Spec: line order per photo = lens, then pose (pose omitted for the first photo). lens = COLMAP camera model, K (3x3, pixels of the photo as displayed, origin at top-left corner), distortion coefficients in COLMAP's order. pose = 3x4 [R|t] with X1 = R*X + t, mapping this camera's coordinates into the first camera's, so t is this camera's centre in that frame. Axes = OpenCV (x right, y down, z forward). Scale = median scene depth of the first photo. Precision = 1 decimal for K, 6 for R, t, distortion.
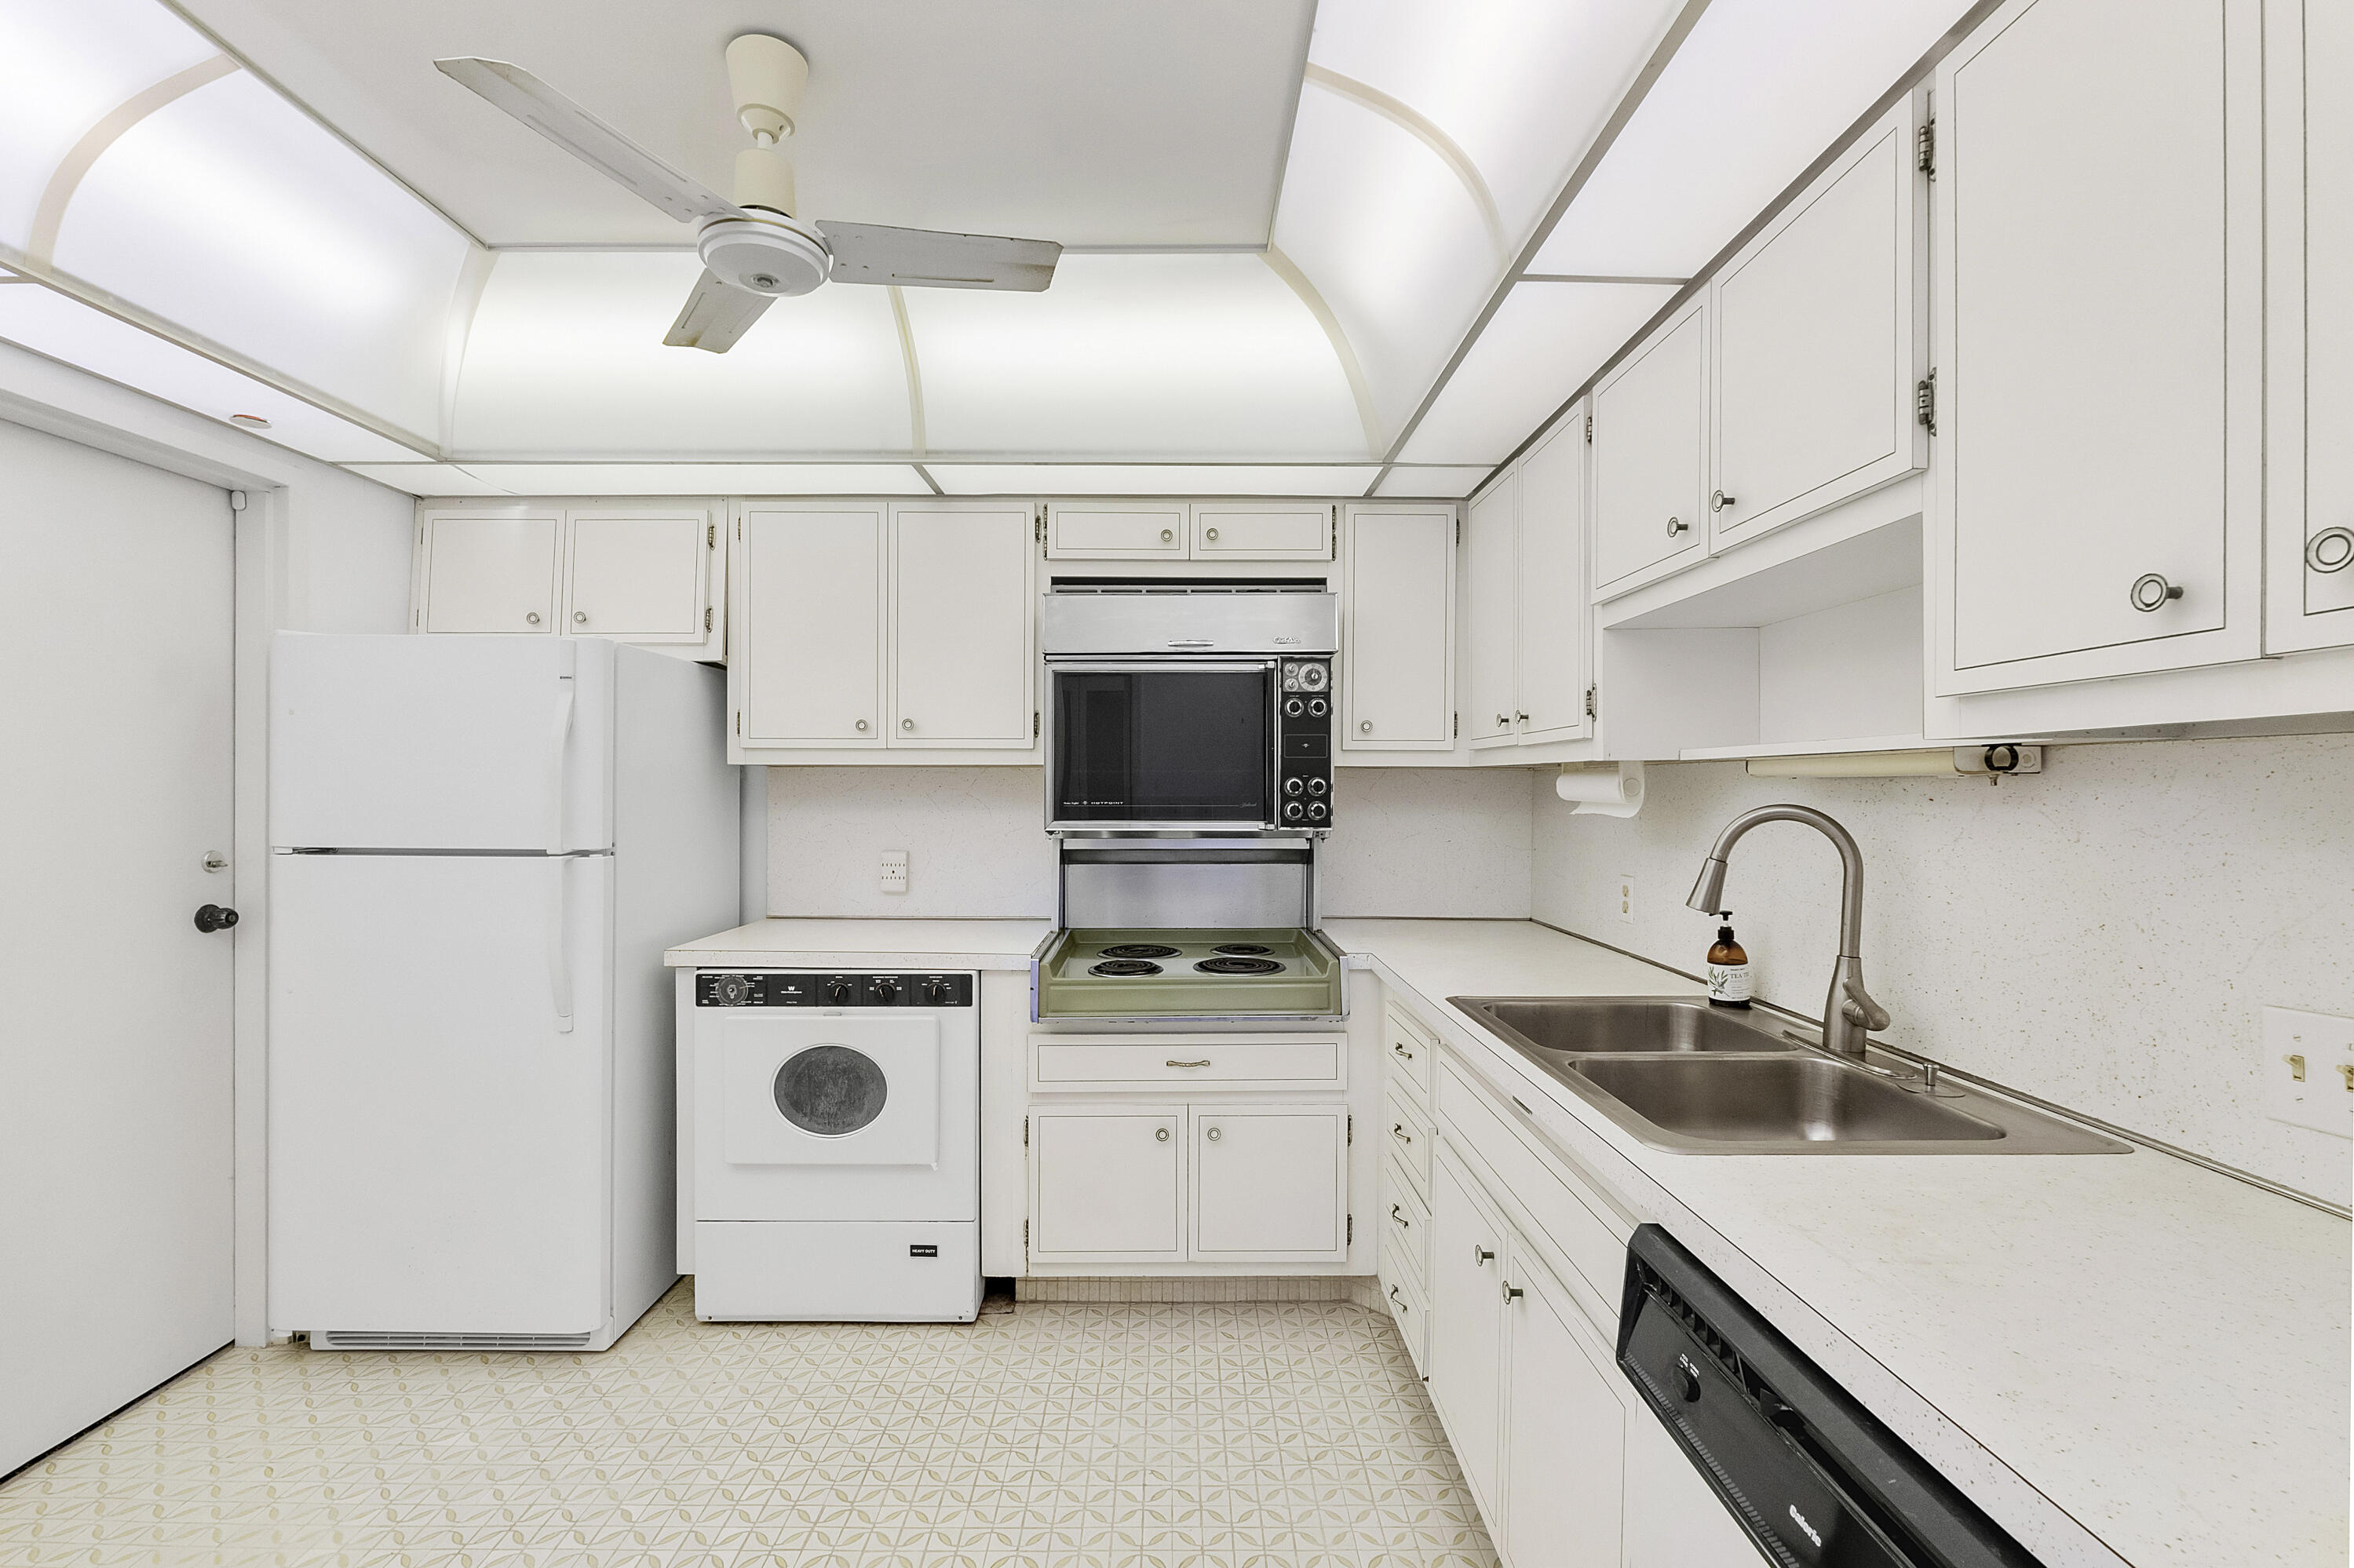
lens RADIAL K [[1001.5, 0, 1167.3], [0, 1001.5, 787.0], [0, 0, 1]] dist [-0.007692, 0.000366]
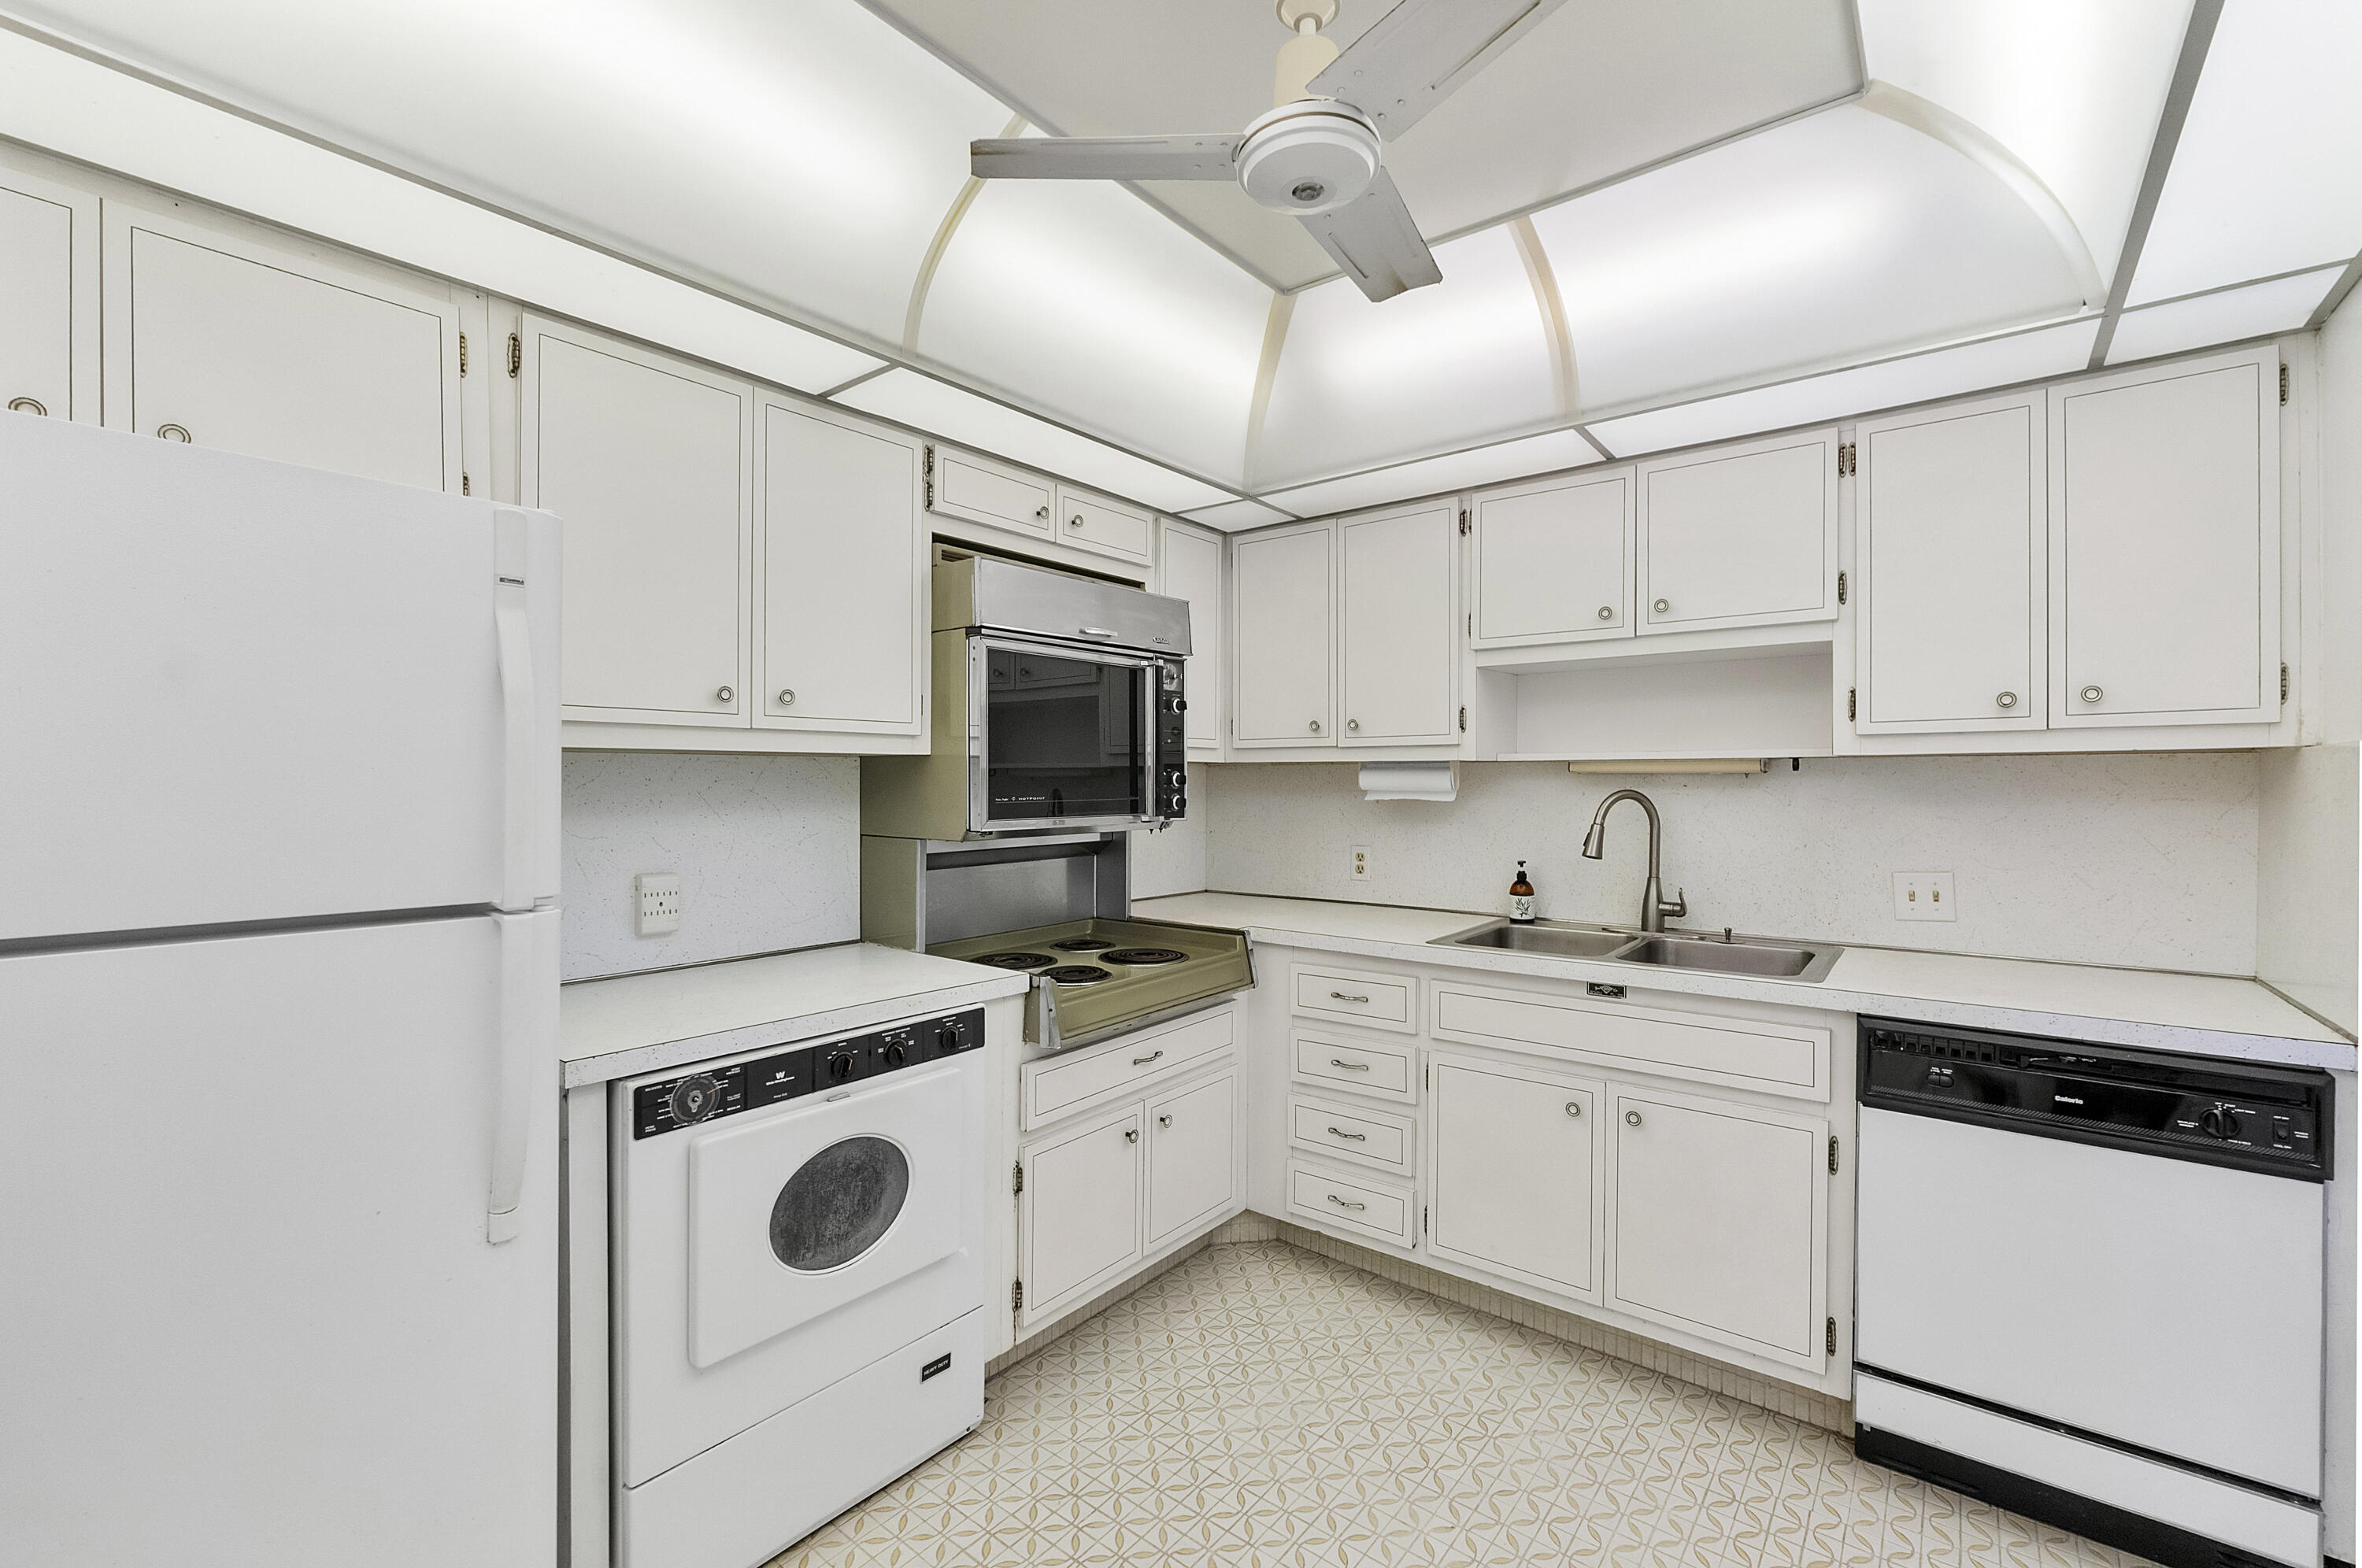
lens RADIAL K [[1004.9, 0, 1168.7], [0, 1004.9, 780.3], [0, 0, 1]] dist [-0.007692, 0.000366]
pose [[0.625054, -0.003664, 0.780573, -0.747614], [0.003379, 0.999992, 0.001988, -0.002331], [-0.780574, 0.001395, 0.625062, 0.358652]]
